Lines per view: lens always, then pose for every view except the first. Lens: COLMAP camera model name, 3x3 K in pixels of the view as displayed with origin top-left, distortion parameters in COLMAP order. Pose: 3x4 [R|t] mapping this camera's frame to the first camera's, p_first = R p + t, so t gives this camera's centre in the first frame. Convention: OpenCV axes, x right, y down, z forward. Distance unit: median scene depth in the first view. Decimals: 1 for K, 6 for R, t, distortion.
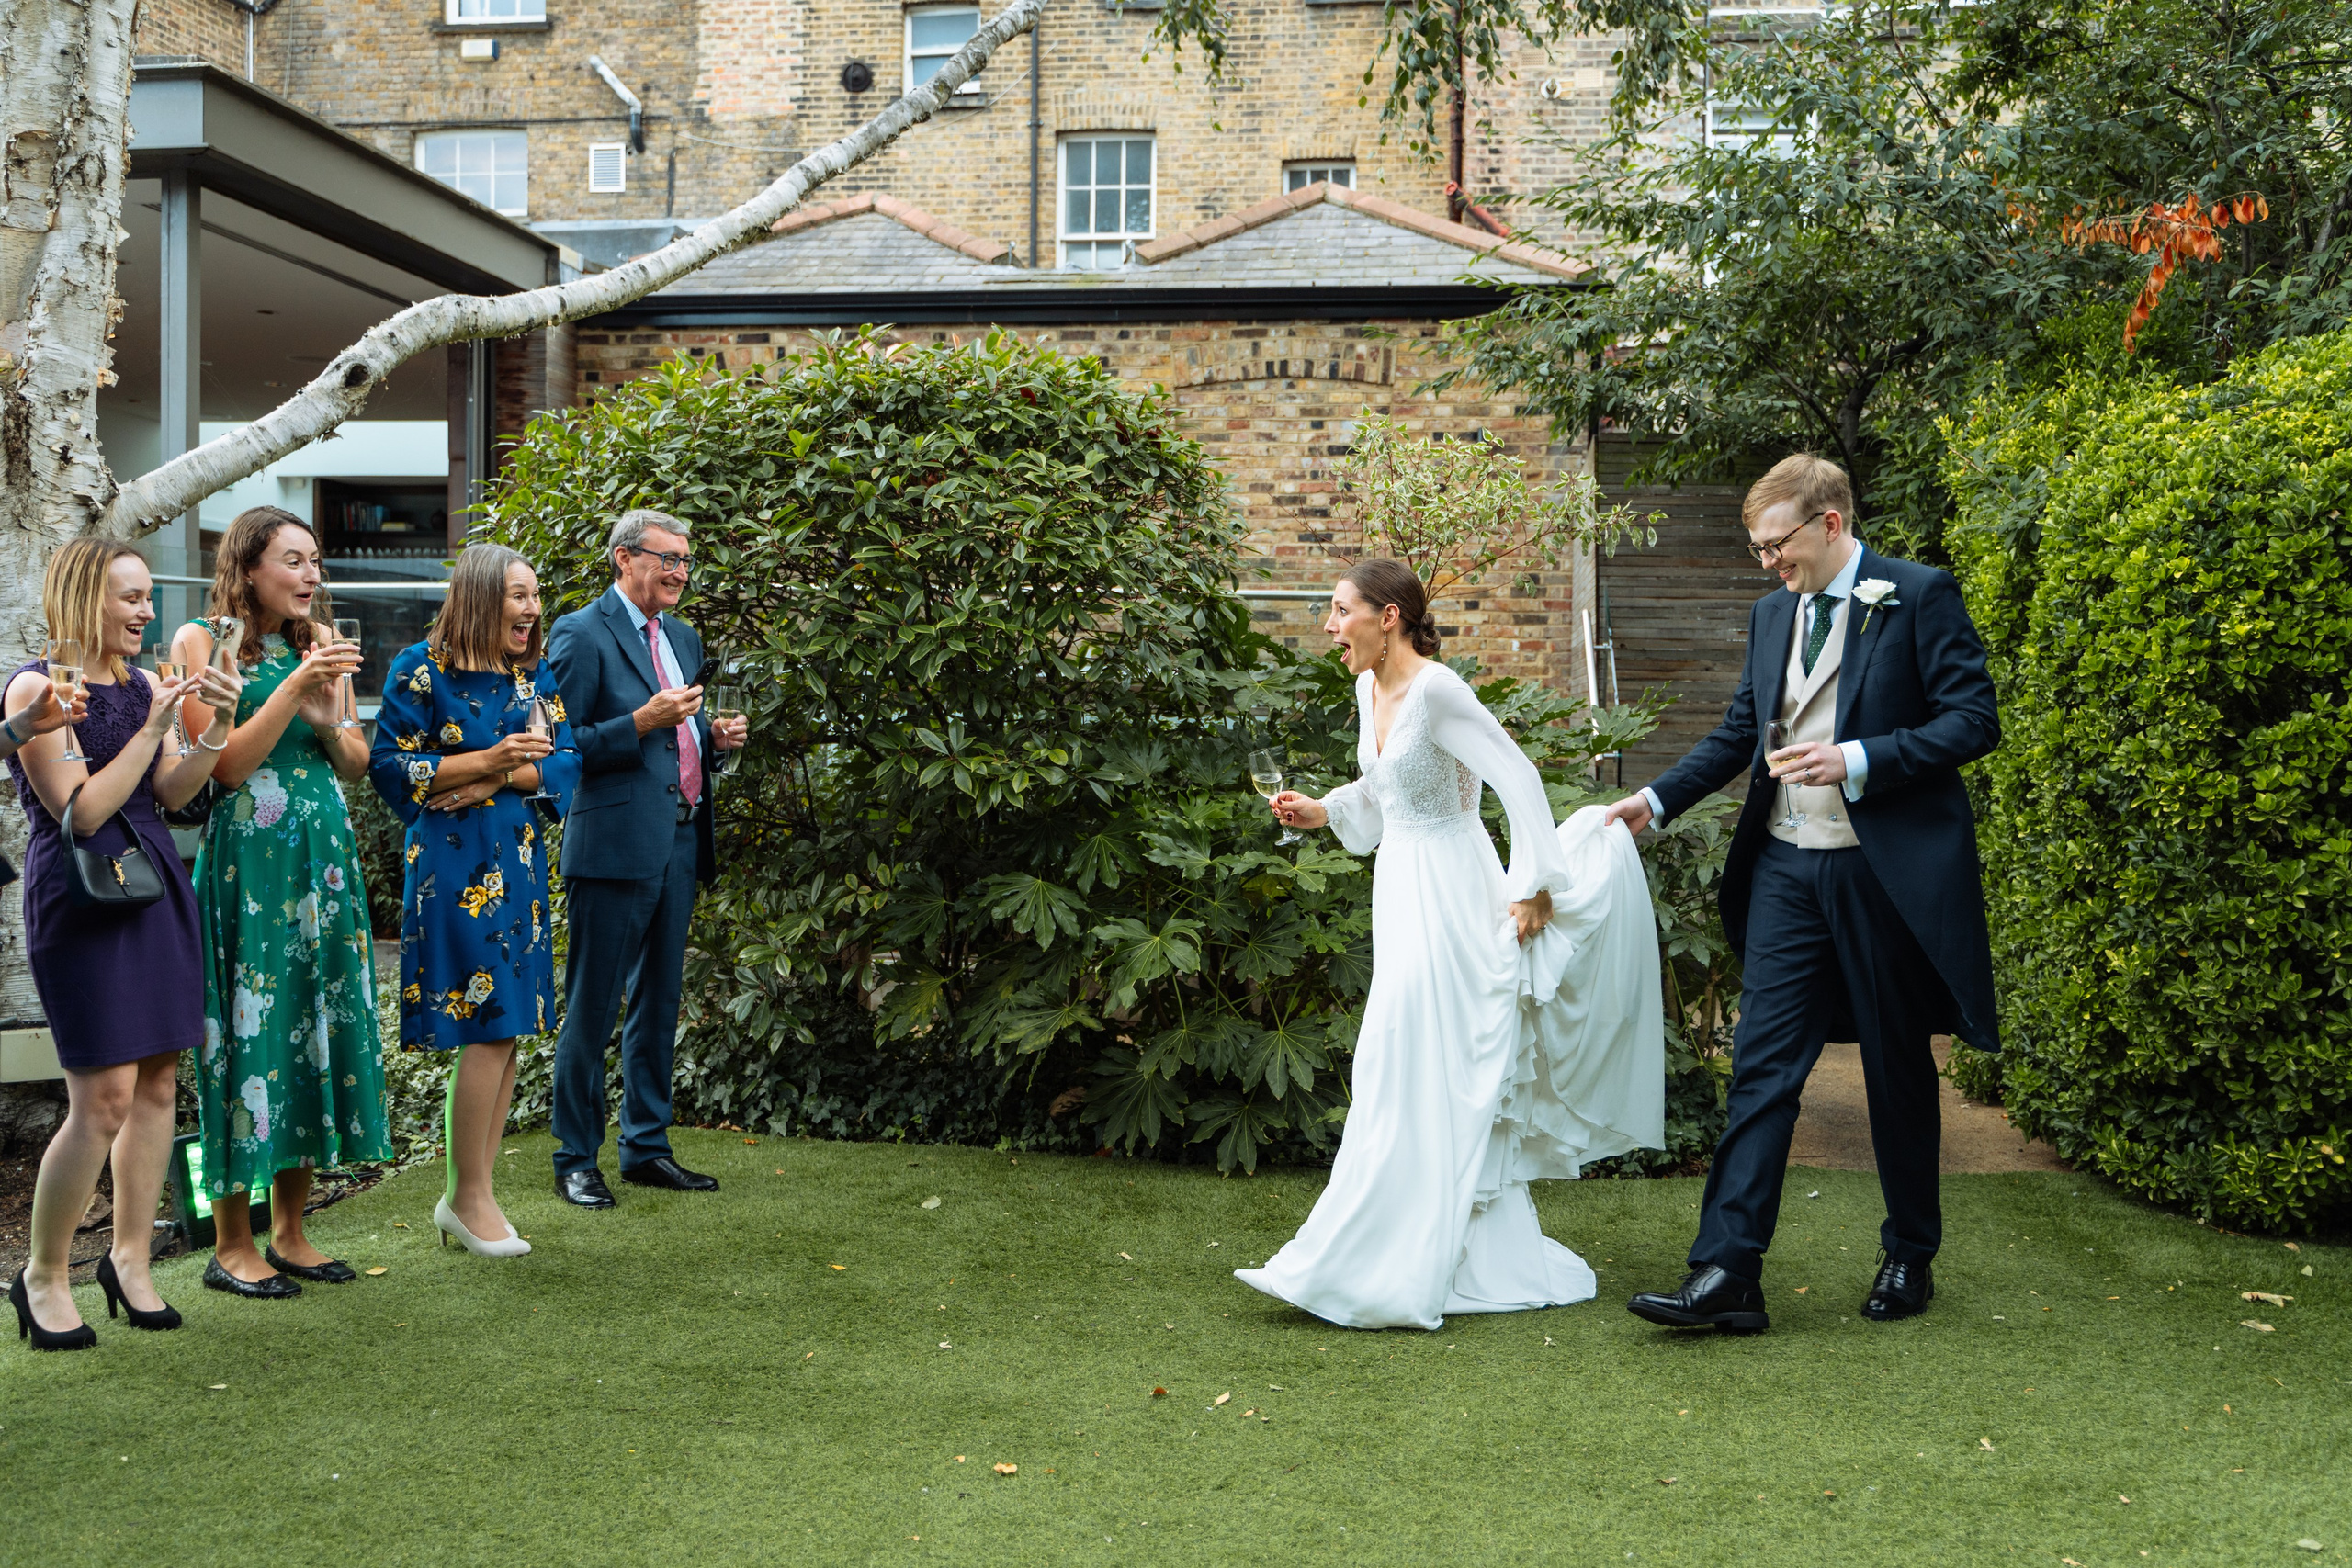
lens RADIAL K [[1863.5, 0, 1185.9], [0, 1863.5, 760.6], [0, 0, 1]] dist [-0.003679, 0.004300]
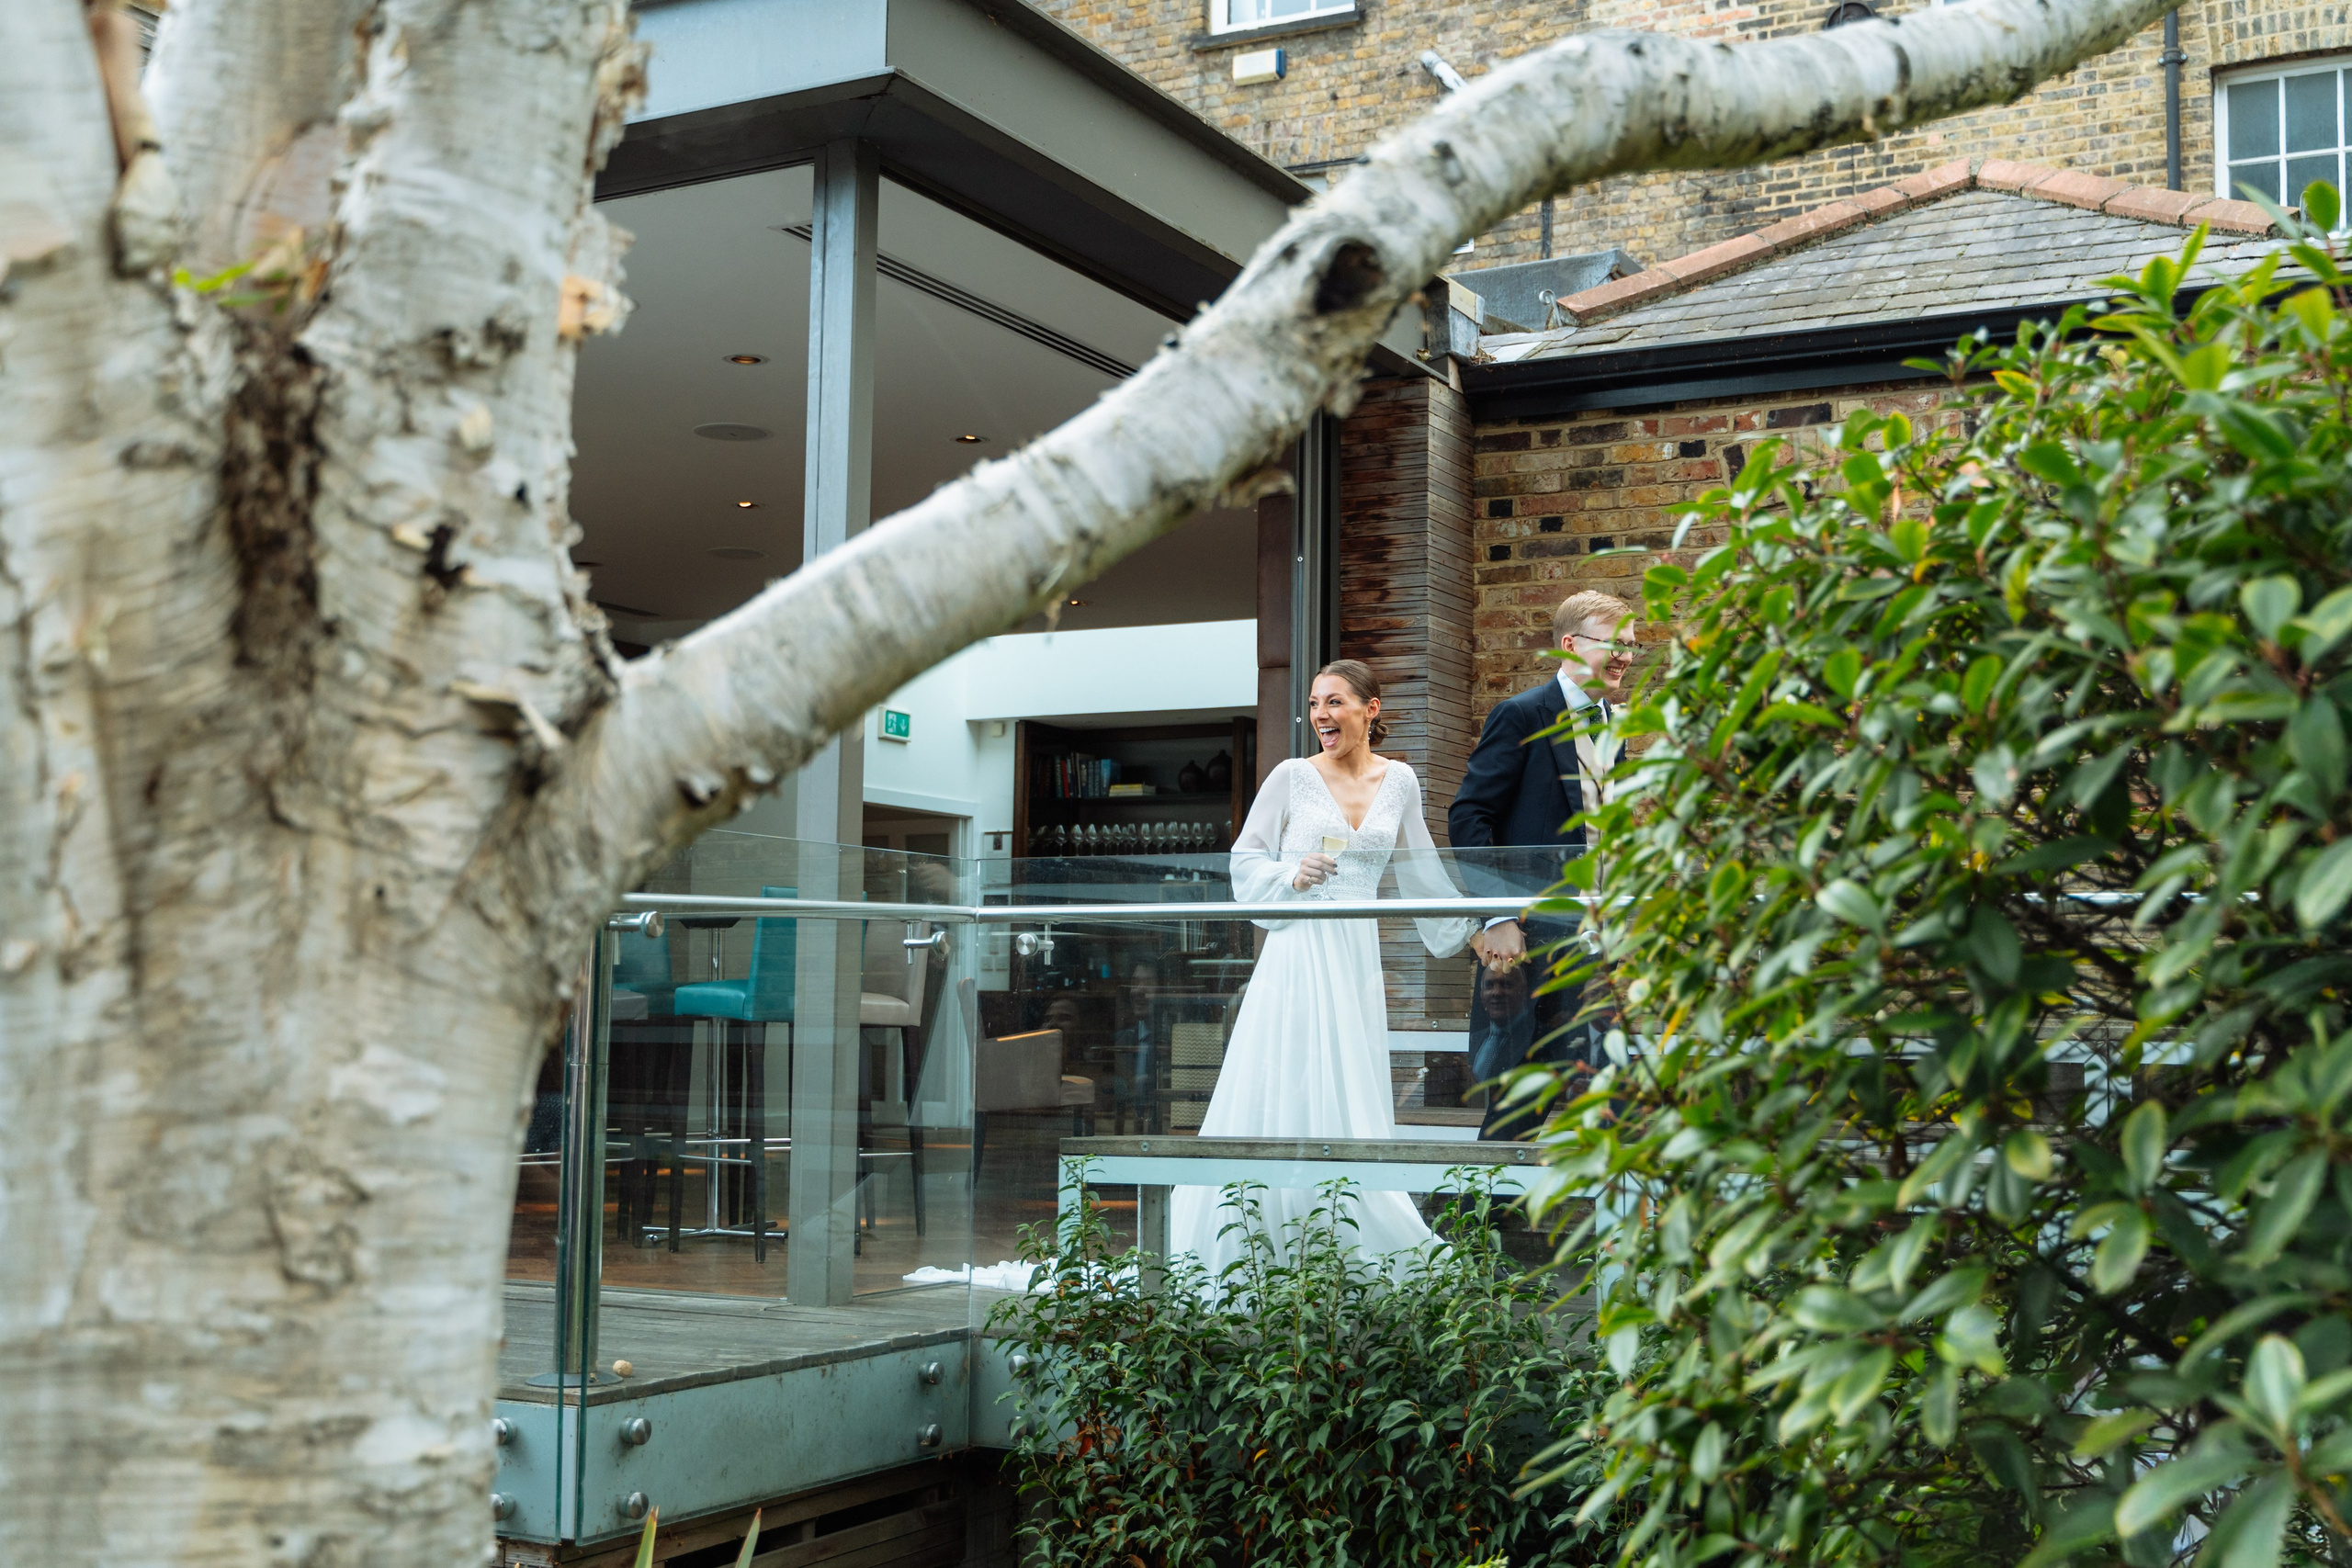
lens RADIAL K [[2596.4, 0, 1174.8], [0, 2596.4, 787.2], [0, 0, 1]] dist [-0.020913, 0.000000]
pose [[0.934153, -0.032282, -0.355409, -0.165672], [-0.010181, 0.993084, -0.116961, -0.039251], [0.356726, 0.112877, 0.927365, 0.312338]]
